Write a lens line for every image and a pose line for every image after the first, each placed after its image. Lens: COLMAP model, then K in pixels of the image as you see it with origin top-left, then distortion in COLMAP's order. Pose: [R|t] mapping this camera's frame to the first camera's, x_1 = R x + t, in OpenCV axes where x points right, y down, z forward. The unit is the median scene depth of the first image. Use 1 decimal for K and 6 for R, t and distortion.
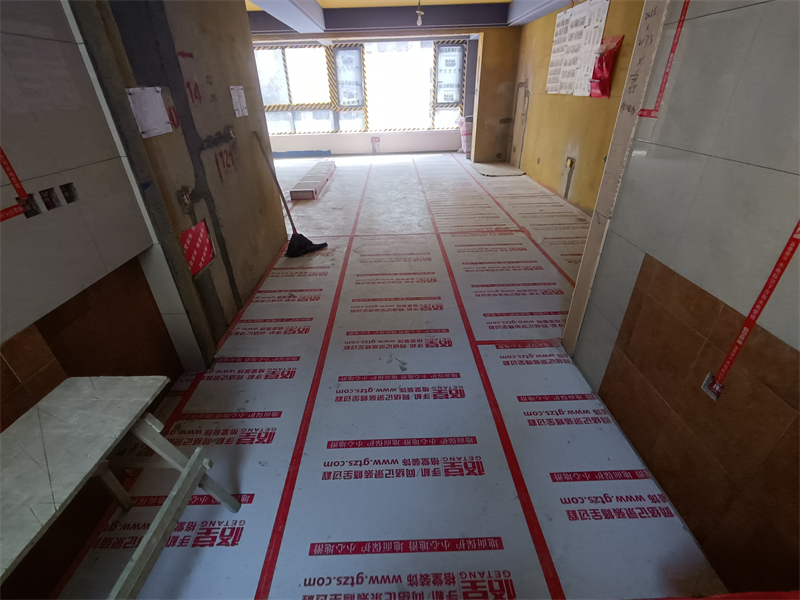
lens RADIAL K [[366.6, 0, 396.2], [0, 366.6, 304.9], [0, 0, 1]] dist [-0.006180, 0.002138]
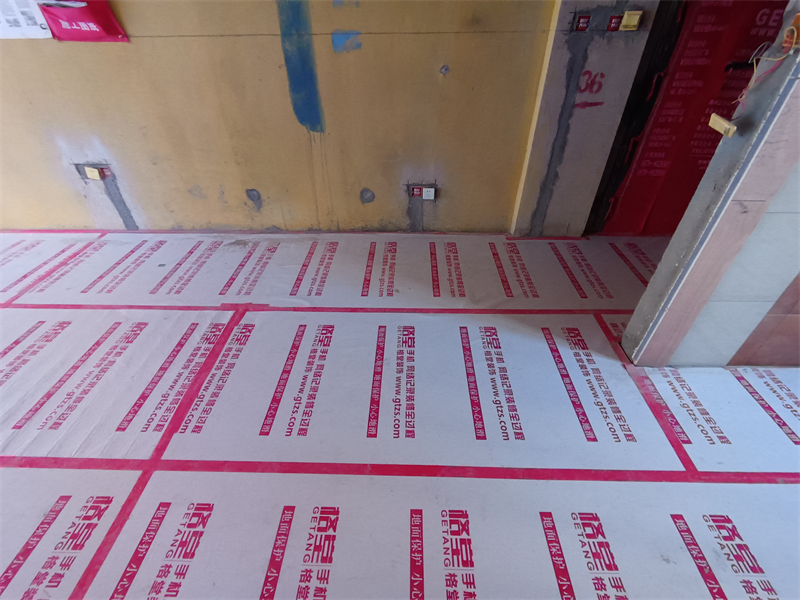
lens RADIAL K [[366.6, 0, 397.5], [0, 366.6, 305.2], [0, 0, 1]] dist [-0.006180, 0.002138]
pose [[0.040497, -0.597524, 0.800828, -0.064701], [0.514090, 0.699721, 0.496087, -0.359177], [-0.856780, 0.391607, 0.335517, 0.639129]]
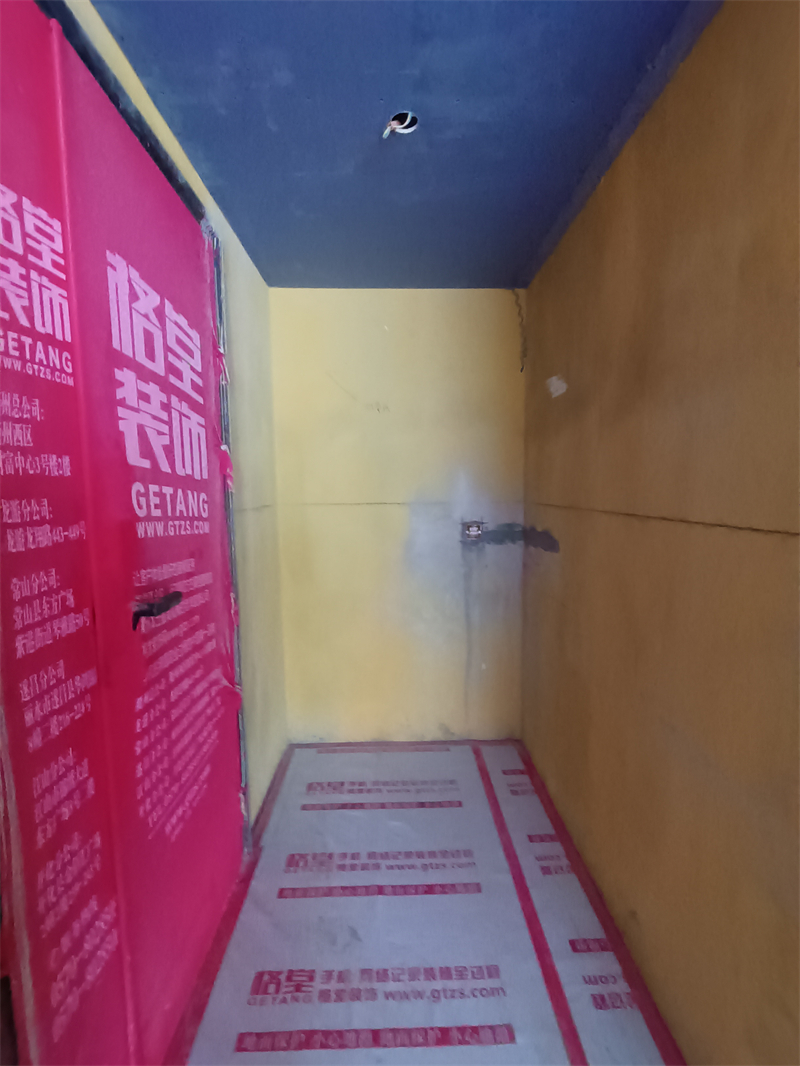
lens RADIAL K [[488.5, 0, 405.7], [0, 488.5, 538.9], [0, 0, 1]] dist [-0.006180, 0.002138]
pose [[-0.999217, 0.039201, -0.005258, 0.456373], [0.028340, 0.802345, 0.596187, -0.264614], [0.027590, 0.595572, -0.802828, 0.444668]]
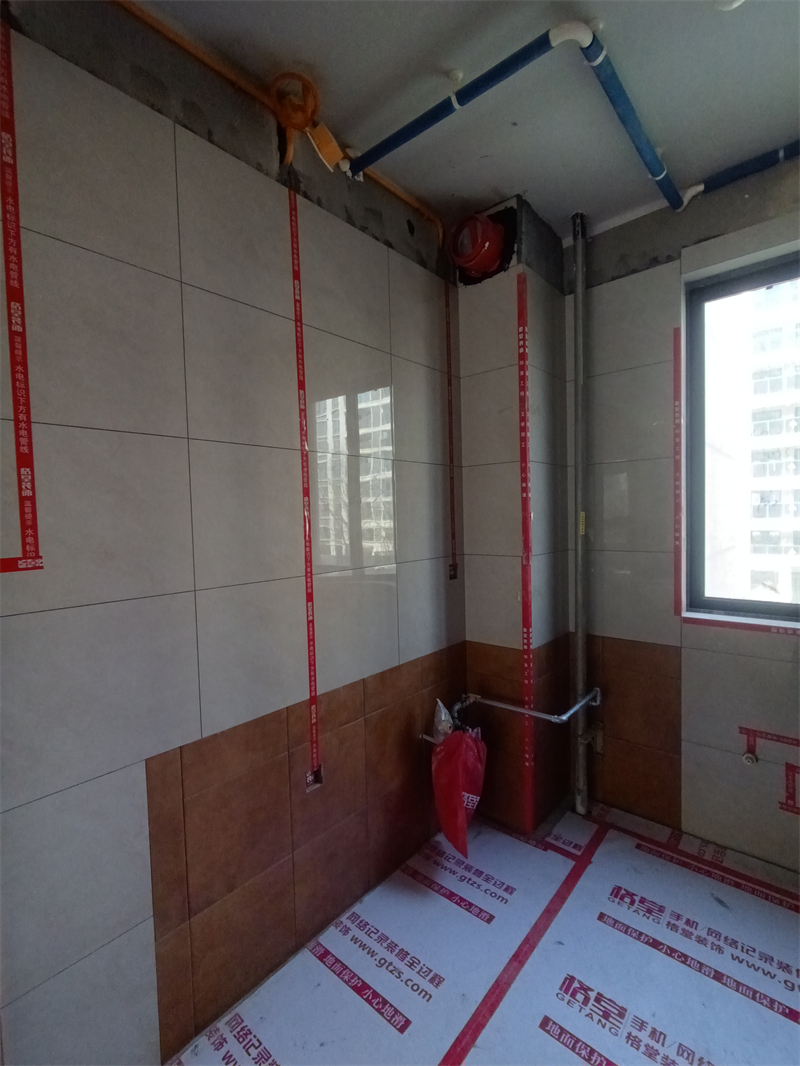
lens RADIAL K [[488.5, 0, 404.2], [0, 488.5, 540.1], [0, 0, 1]] dist [-0.006180, 0.002138]
pose [[-0.744541, 0.016895, 0.667363, -0.060390], [0.379955, 0.832691, 0.402815, -0.224108], [-0.548902, 0.553480, -0.626392, 0.401285]]
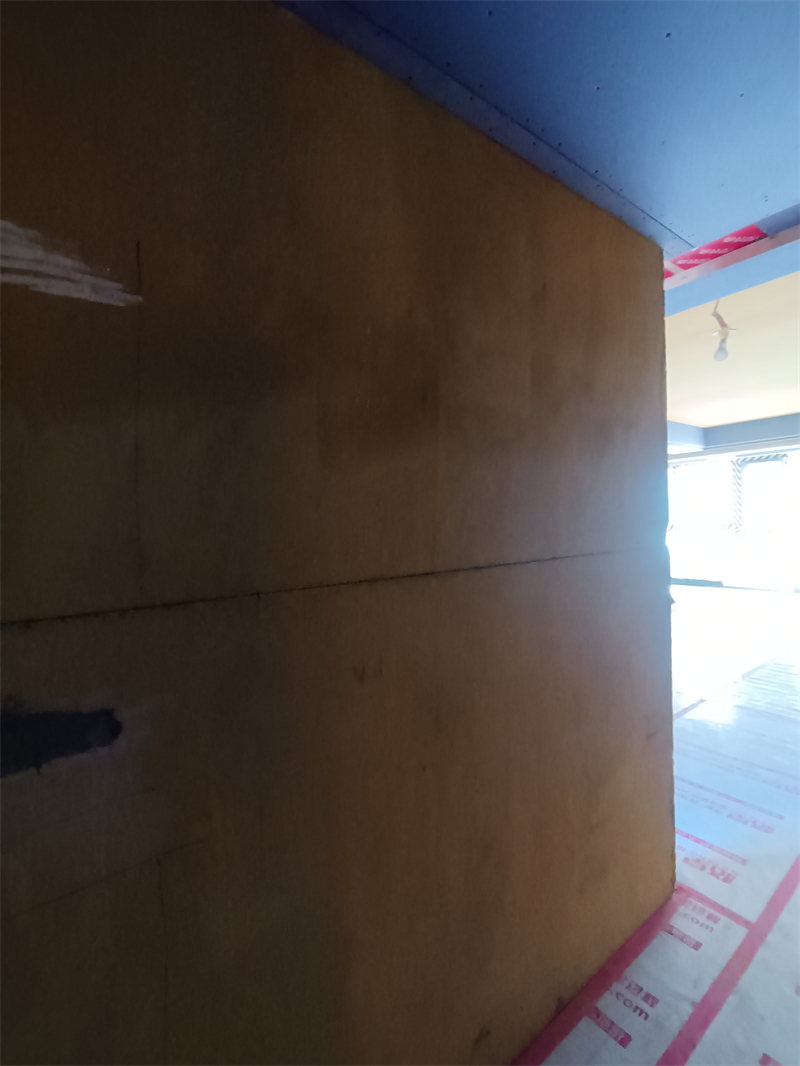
lens RADIAL K [[488.5, 0, 404.2], [0, 488.5, 544.1], [0, 0, 1]] dist [-0.006180, 0.002138]
pose [[0.590091, 0.030795, -0.806749, 0.503675], [-0.384115, 0.889633, -0.246999, -0.017205], [0.710104, 0.455636, 0.536794, 0.006624]]
